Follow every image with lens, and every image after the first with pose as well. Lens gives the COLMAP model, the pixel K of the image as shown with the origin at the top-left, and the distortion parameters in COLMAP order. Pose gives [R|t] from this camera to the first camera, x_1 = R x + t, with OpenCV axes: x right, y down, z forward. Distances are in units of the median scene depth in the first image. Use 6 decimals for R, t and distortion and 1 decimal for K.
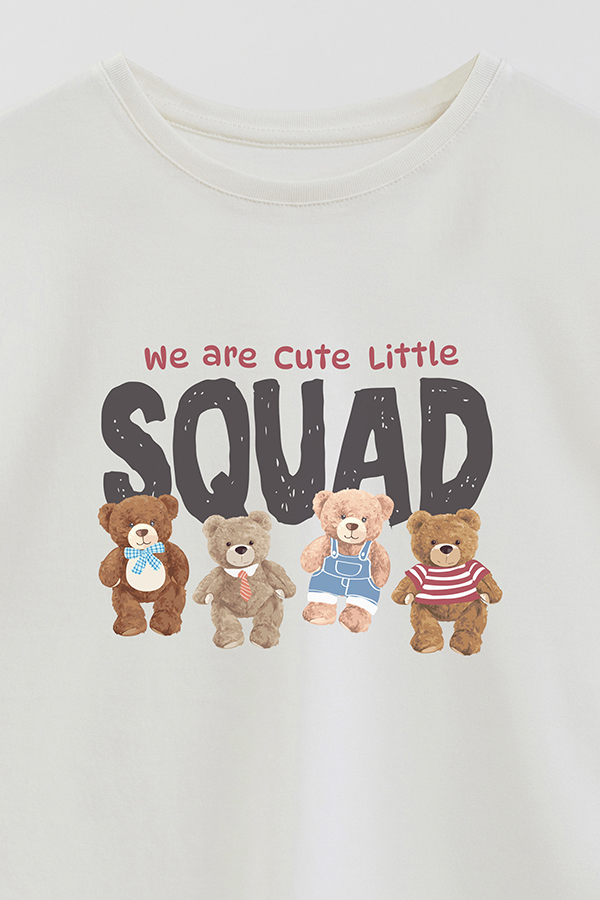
lens RADIAL K [[1638.8, 0, 299.9], [0, 1638.8, 451.2], [0, 0, 1]] dist [-0.030851, 0.000000]
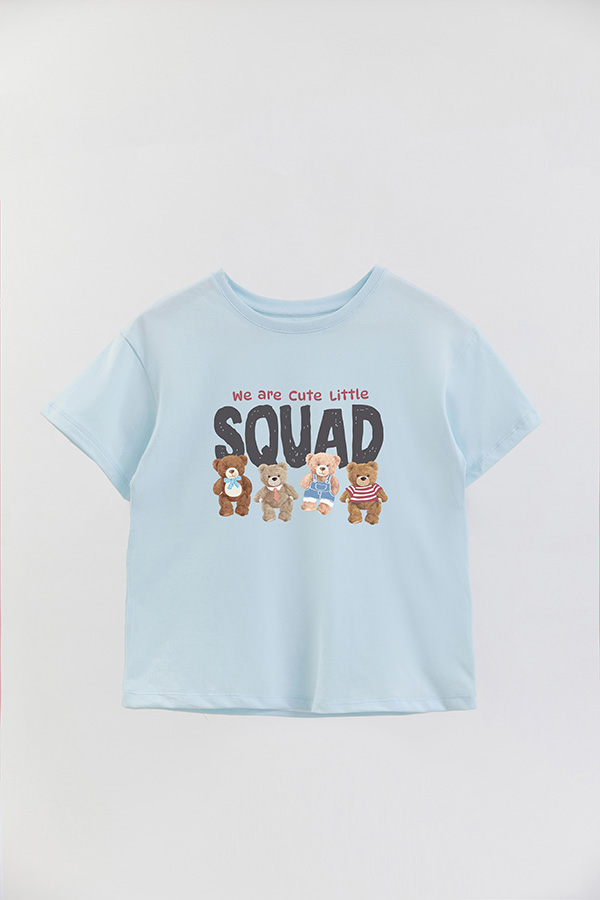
lens RADIAL K [[1638.8, 0, 294.6], [0, 1638.8, 445.4], [0, 0, 1]] dist [-0.030851, 0.000000]
pose [[0.999986, 0.000010, 0.005222, -0.019701], [-0.000005, 1.000000, -0.000957, 0.015186], [-0.005222, 0.000957, 0.999986, -1.310937]]
